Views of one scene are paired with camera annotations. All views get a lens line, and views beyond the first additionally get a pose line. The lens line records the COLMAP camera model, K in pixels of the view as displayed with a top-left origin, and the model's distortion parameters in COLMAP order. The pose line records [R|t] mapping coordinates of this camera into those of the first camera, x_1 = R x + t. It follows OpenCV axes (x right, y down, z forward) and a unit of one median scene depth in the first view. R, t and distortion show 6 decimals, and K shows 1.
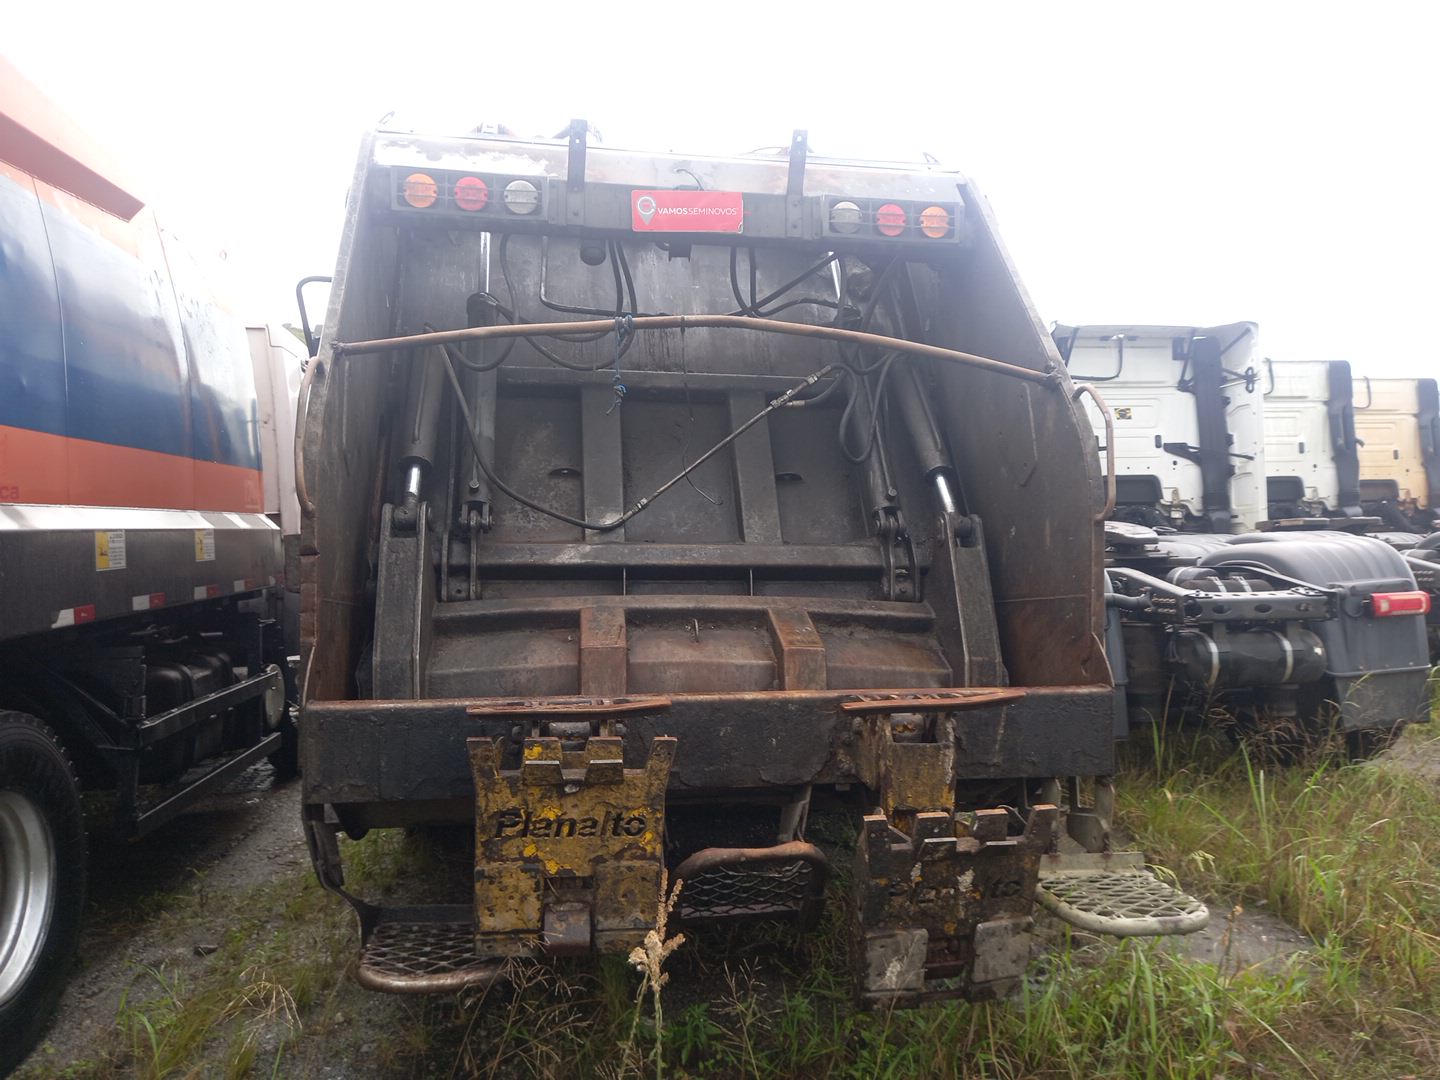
lens RADIAL K [[1047.6, 0, 731.0], [0, 1047.6, 533.4], [0, 0, 1]] dist [0.061154, -0.074027]
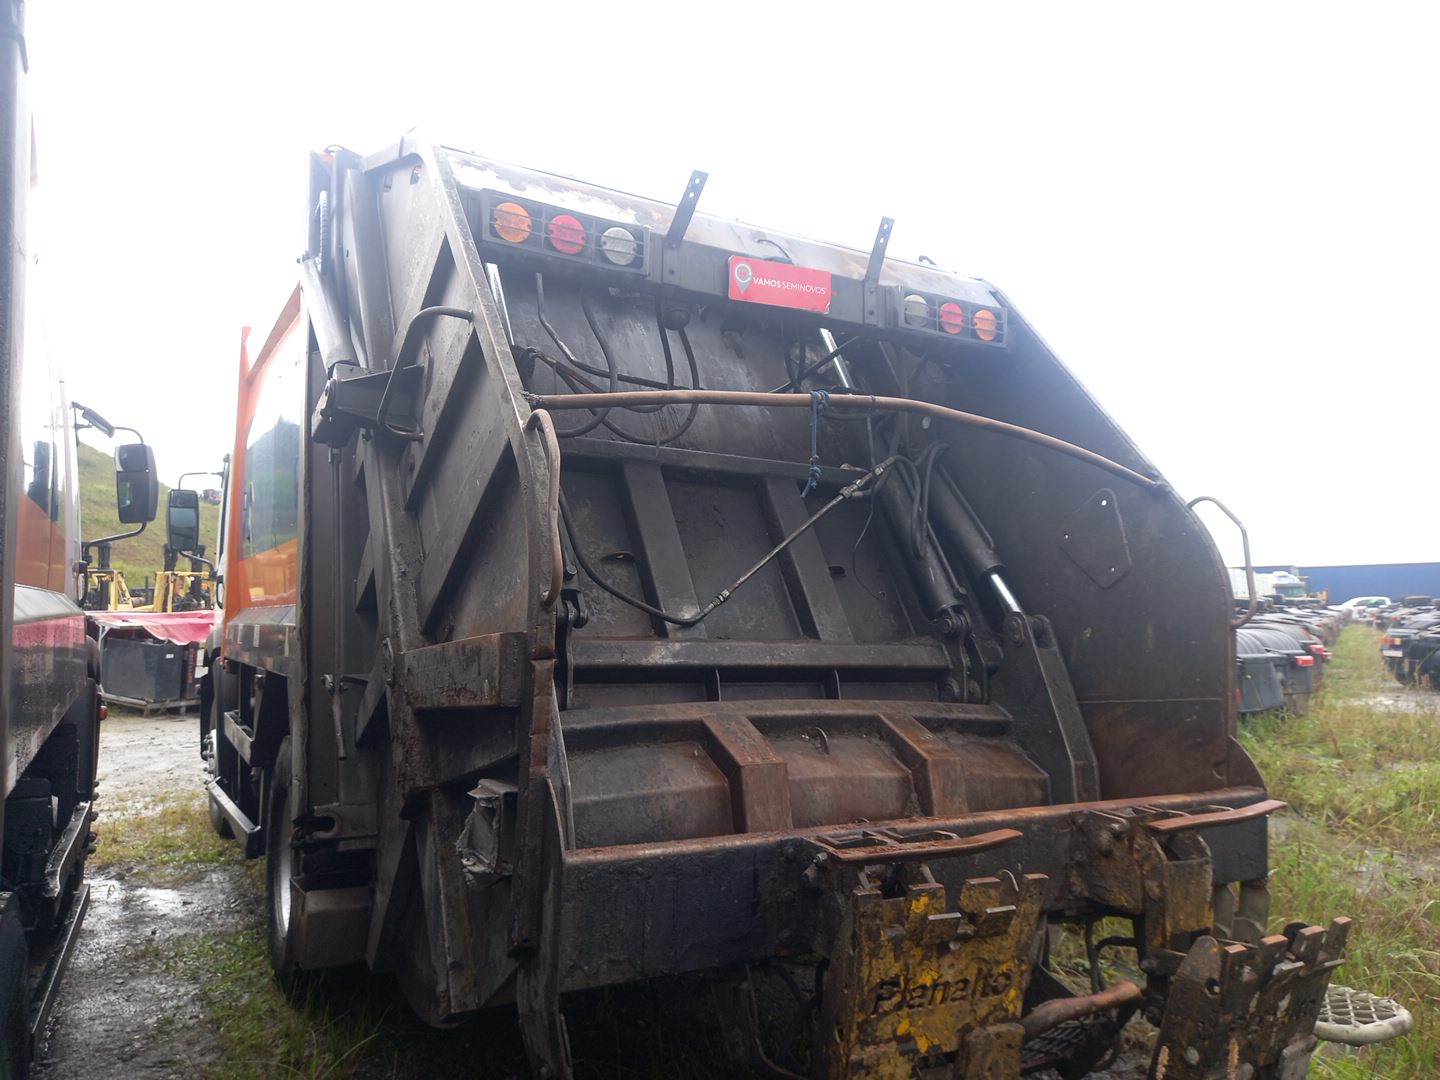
lens RADIAL K [[1047.6, 0, 731.0], [0, 1047.6, 533.4], [0, 0, 1]] dist [0.061154, -0.074027]
pose [[0.936990, 0.043227, 0.346672, -0.430965], [-0.014883, 0.996354, -0.084009, -0.007348], [-0.349039, 0.073556, 0.934217, 0.173732]]
